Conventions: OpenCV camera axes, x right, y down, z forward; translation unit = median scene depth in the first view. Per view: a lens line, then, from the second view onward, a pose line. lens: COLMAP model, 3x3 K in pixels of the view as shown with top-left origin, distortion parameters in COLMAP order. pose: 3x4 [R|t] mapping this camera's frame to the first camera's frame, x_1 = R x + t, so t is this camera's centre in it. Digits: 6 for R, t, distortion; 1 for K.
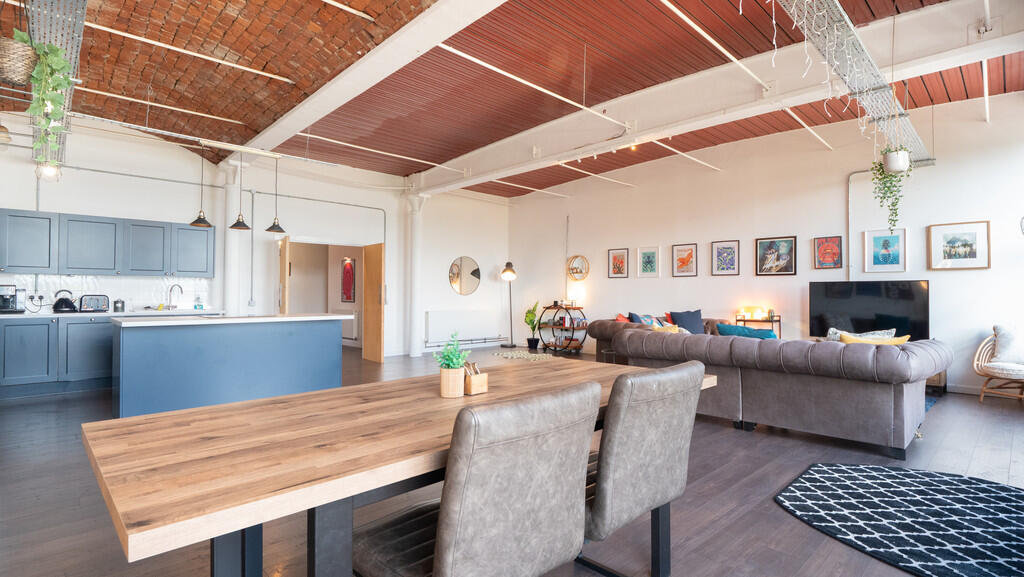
lens RADIAL K [[500.7, 0, 521.4], [0, 500.7, 286.3], [0, 0, 1]] dist [-0.006092, -0.001265]
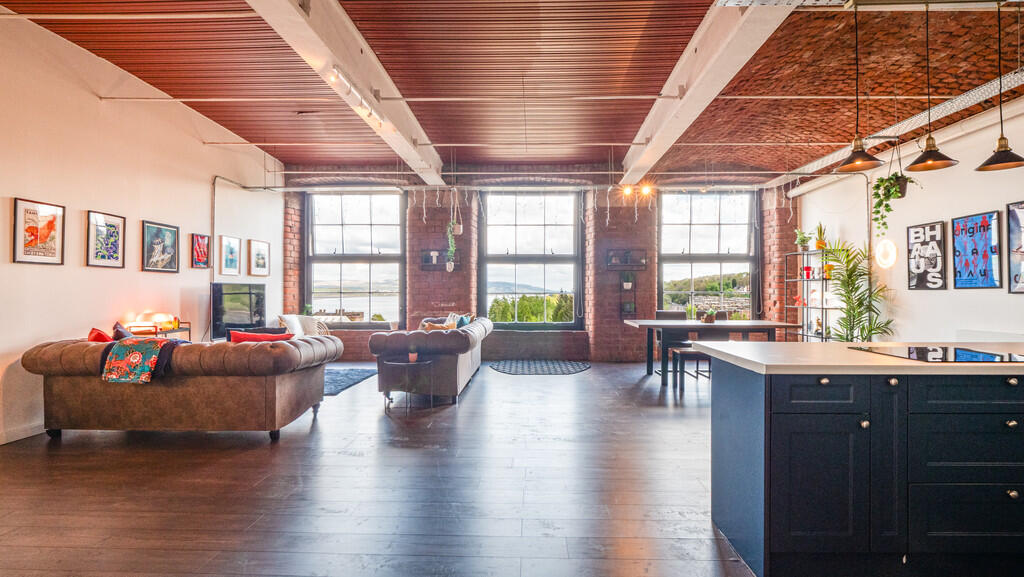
lens RADIAL K [[500.7, 0, 521.4], [0, 500.7, 286.3], [0, 0, 1]] dist [-0.006092, -0.001265]
pose [[-0.703376, 0.004527, 0.710804, -0.462470], [-0.012972, 0.999731, -0.019203, 0.008518], [-0.710700, -0.022727, -0.703128, 1.183543]]
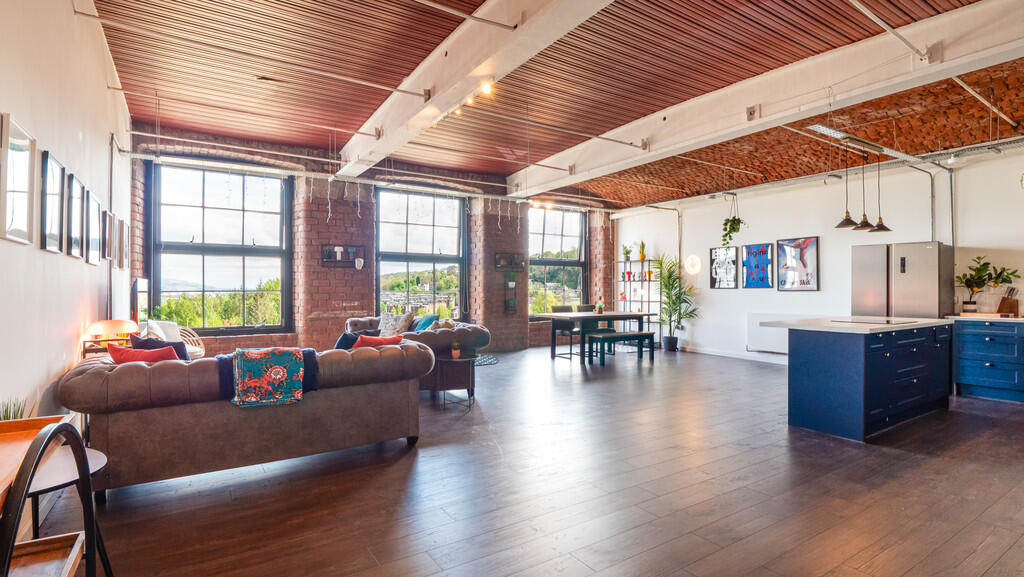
lens RADIAL K [[500.7, 0, 521.4], [0, 500.7, 286.3], [0, 0, 1]] dist [-0.006092, -0.001265]
pose [[-0.984450, -0.002218, 0.175653, -0.065077], [-0.005659, 0.999802, -0.019095, 0.011506], [-0.175575, -0.019792, -0.984267, 1.511554]]
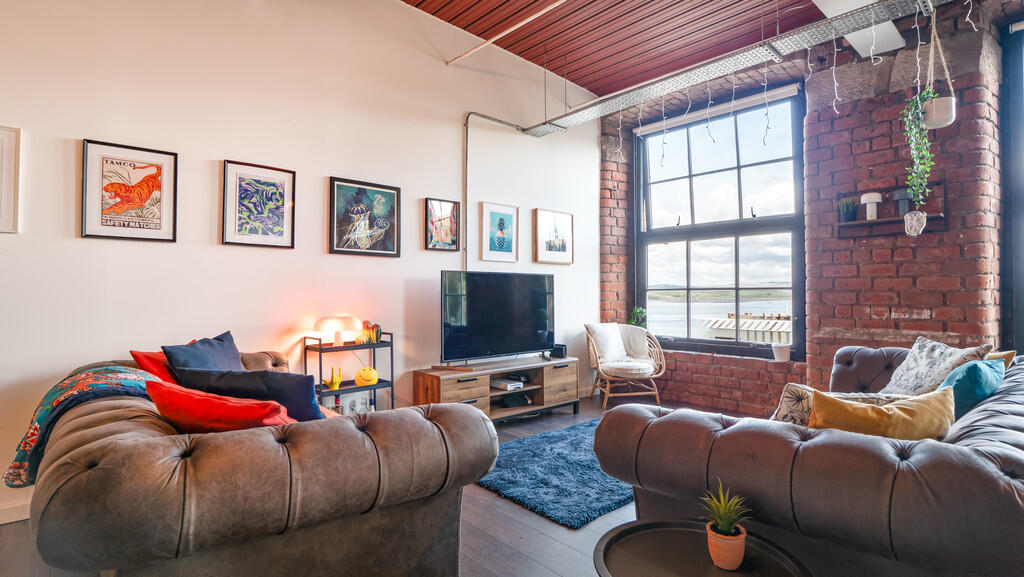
lens RADIAL K [[500.7, 0, 521.4], [0, 500.7, 286.3], [0, 0, 1]] dist [-0.006092, -0.001265]
pose [[0.029542, 0.013891, 0.999467, -0.007814], [-0.014477, 0.999804, -0.013468, 0.015440], [-0.999459, -0.014071, 0.029737, 0.847387]]
